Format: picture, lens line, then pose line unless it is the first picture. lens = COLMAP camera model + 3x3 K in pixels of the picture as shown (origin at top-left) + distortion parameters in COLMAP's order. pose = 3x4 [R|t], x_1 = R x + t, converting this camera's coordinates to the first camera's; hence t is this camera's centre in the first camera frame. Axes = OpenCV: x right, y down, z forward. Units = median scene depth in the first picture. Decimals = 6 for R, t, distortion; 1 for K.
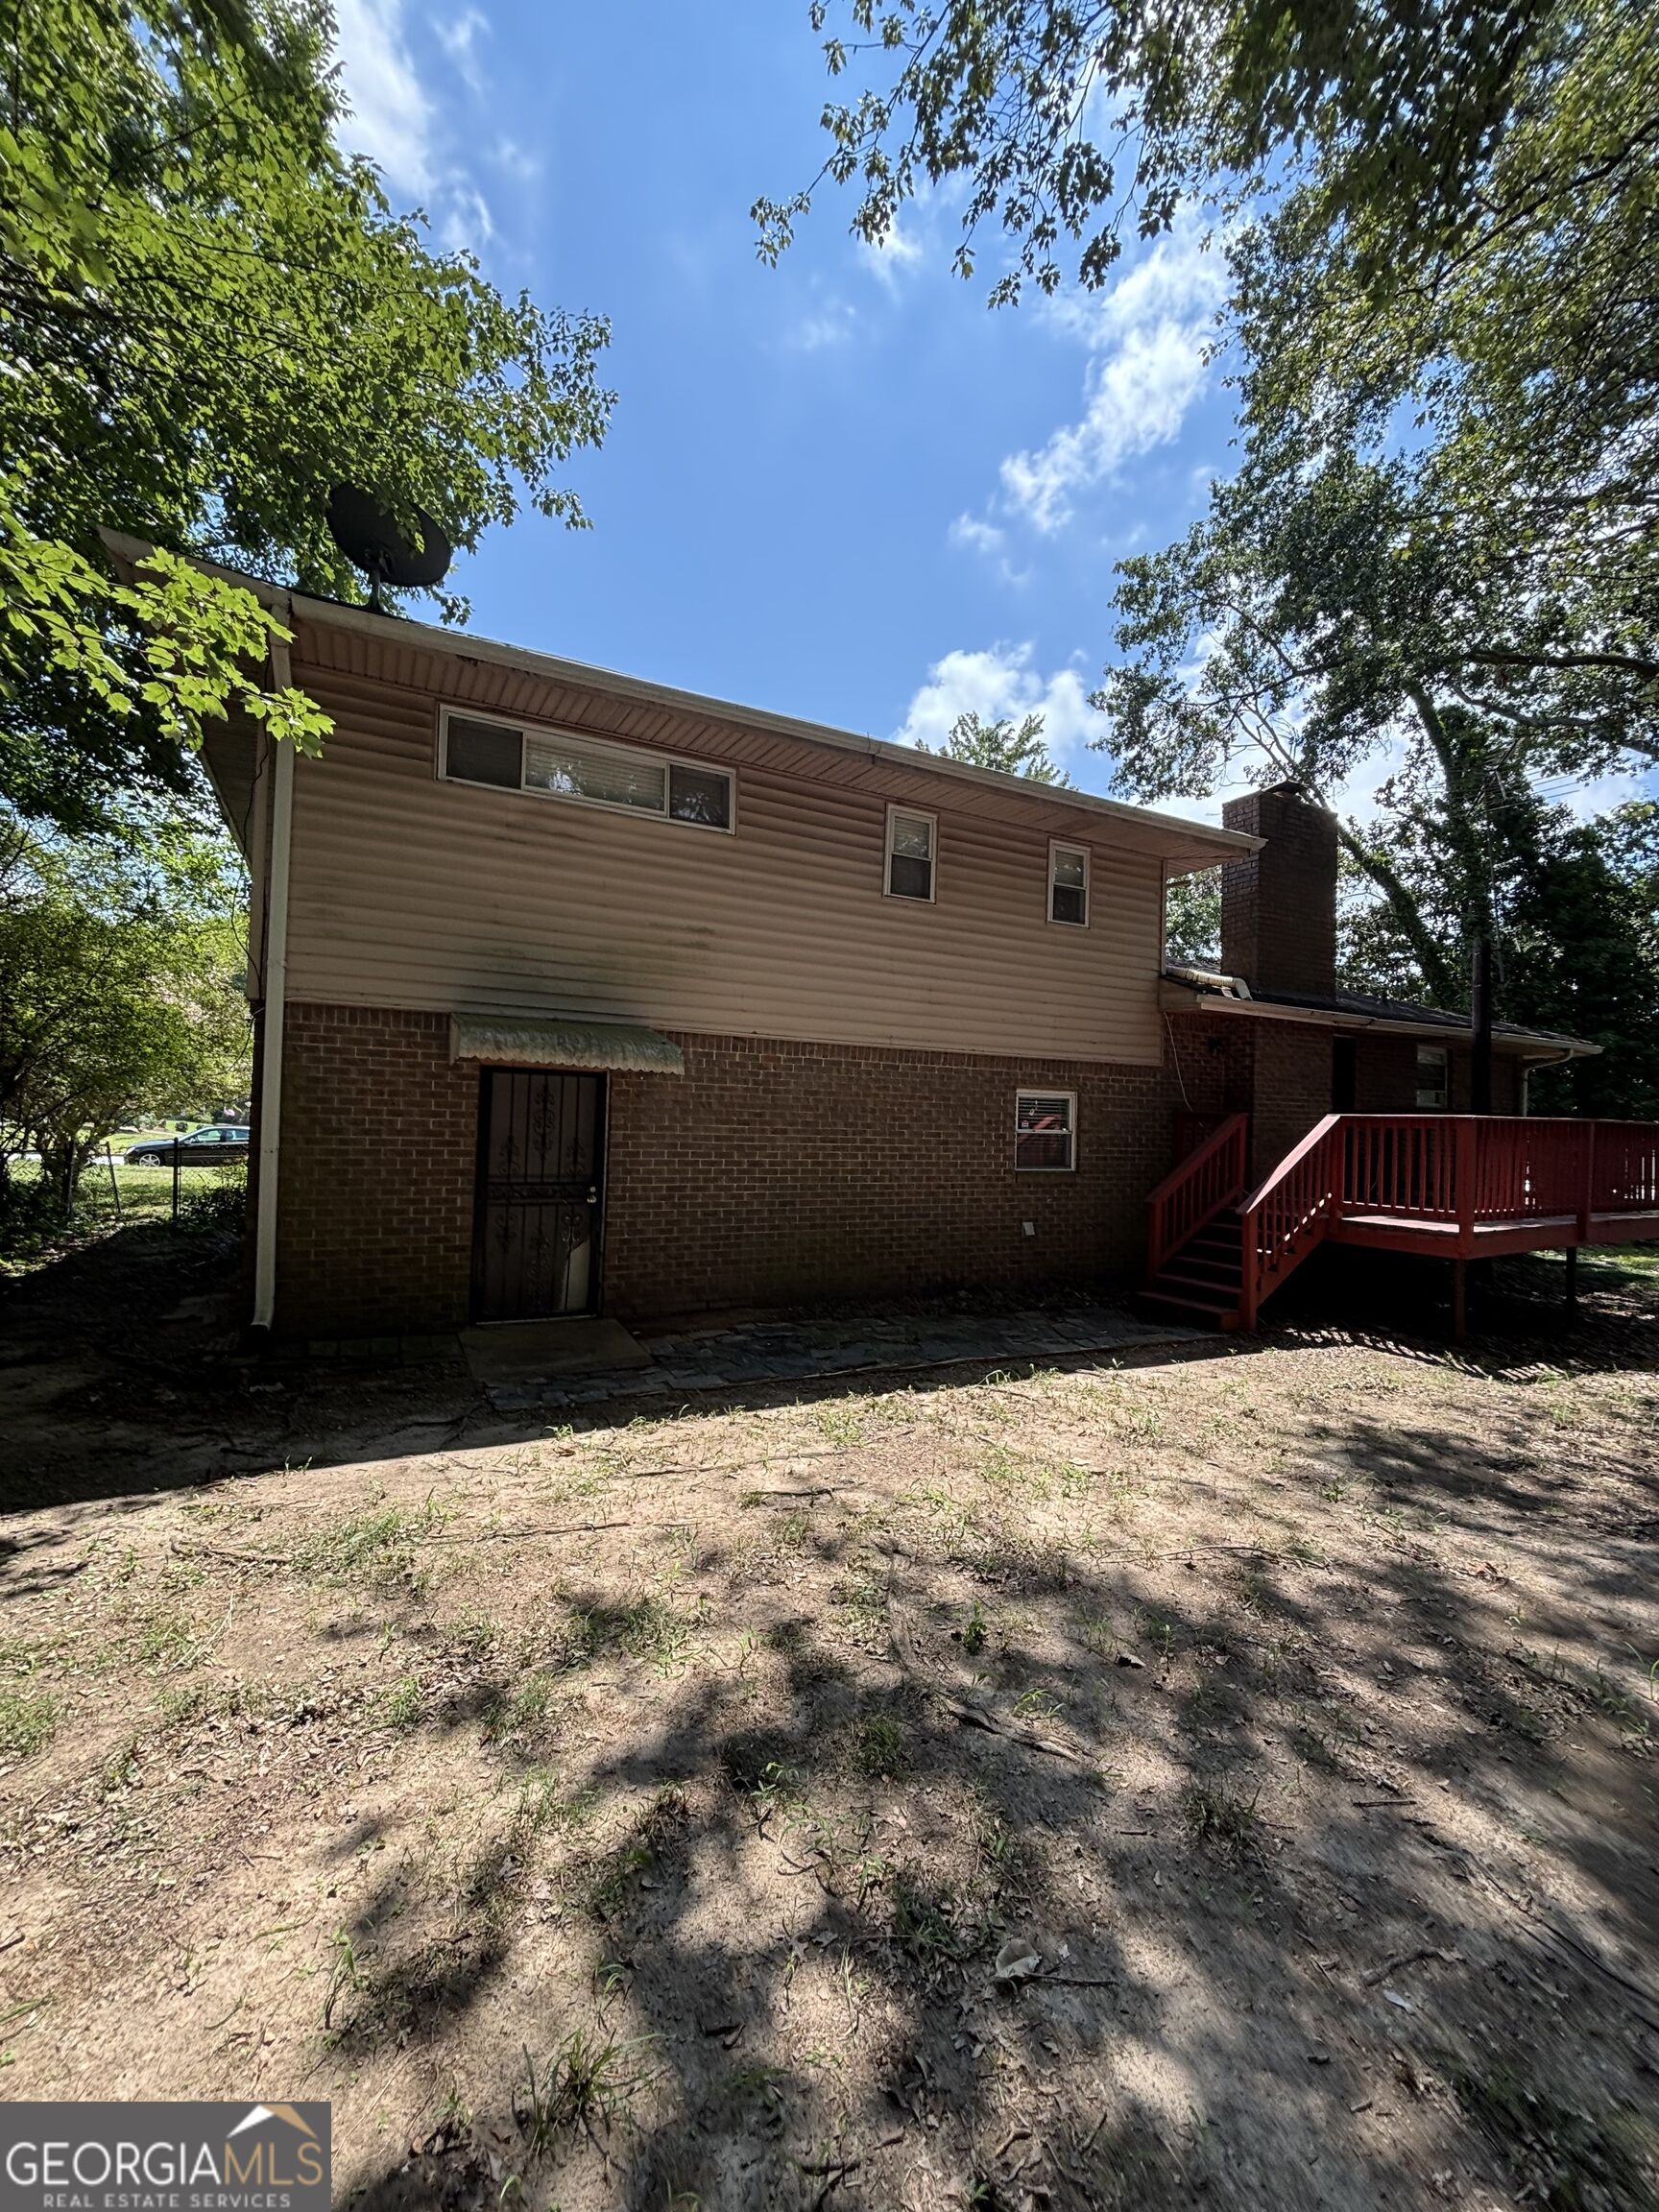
lens RADIAL K [[886.3, 0, 829.5], [0, 886.3, 1093.5], [0, 0, 1]] dist [0.001717, -0.000033]
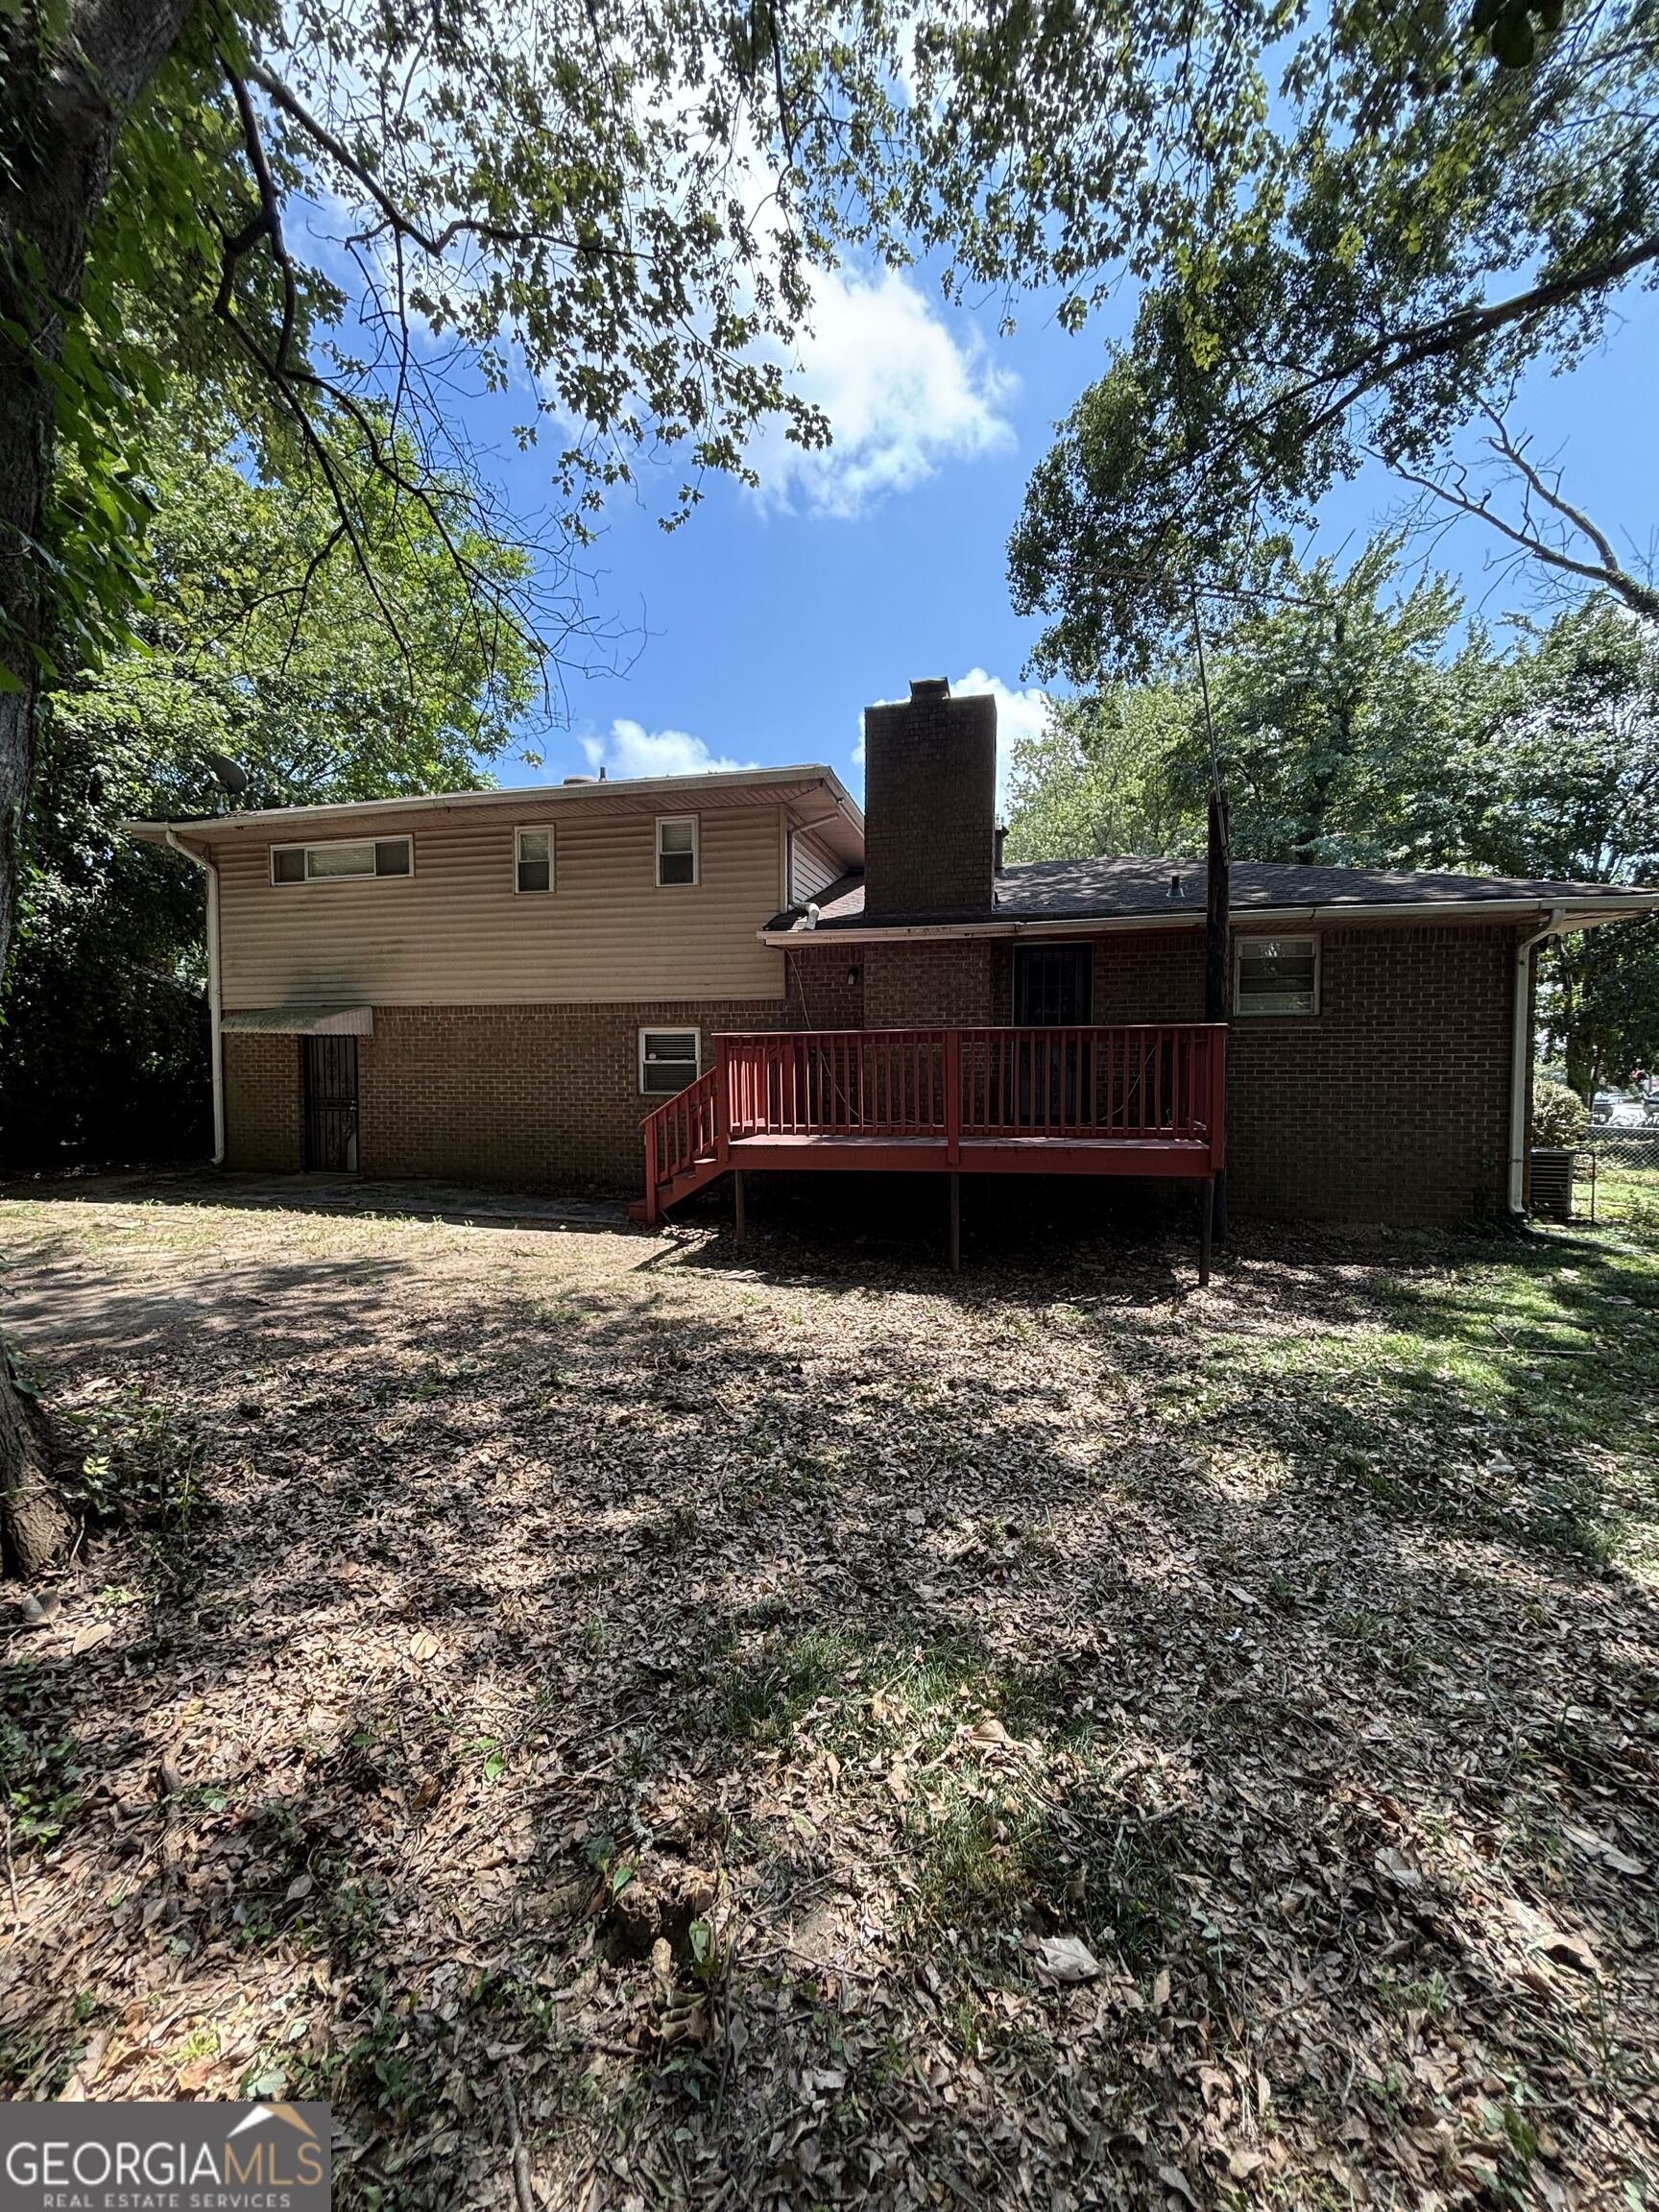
lens RADIAL K [[886.3, 0, 828.9], [0, 886.3, 1121.4], [0, 0, 1]] dist [0.001717, -0.000033]
pose [[0.758349, -0.004831, -0.651831, 1.295075], [0.032546, 0.999006, 0.030461, 0.102156], [0.651036, -0.044315, 0.757752, 0.241746]]
